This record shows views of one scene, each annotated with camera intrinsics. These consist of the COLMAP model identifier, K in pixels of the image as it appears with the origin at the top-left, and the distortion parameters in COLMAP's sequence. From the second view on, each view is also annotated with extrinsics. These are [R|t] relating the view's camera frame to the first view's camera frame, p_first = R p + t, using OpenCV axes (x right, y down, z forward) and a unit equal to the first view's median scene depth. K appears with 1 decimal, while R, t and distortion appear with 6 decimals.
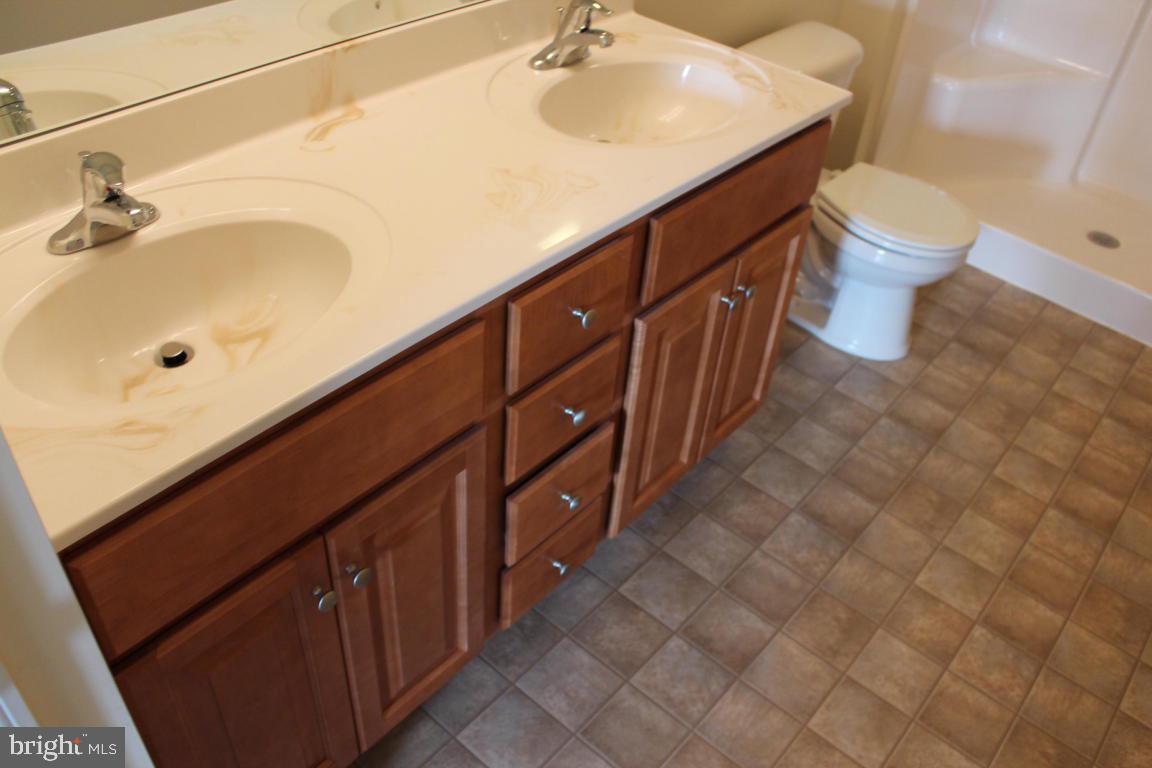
lens RADIAL K [[939.1, 0, 601.0], [0, 939.1, 382.2], [0, 0, 1]] dist [-0.069779, -0.004632]
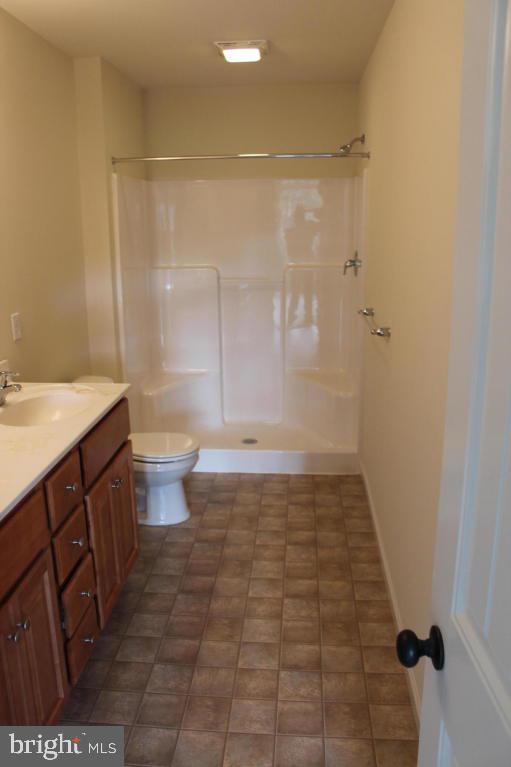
lens RADIAL K [[640.7, 0, 255.5], [0, 640.7, 383.5], [0, 0, 1]] dist [-0.161799, 0.145623]
pose [[0.809133, -0.218075, 0.545662, -0.206527], [0.420506, 0.863507, -0.278444, 0.149180], [-0.410462, 0.454752, 0.790393, -0.197829]]
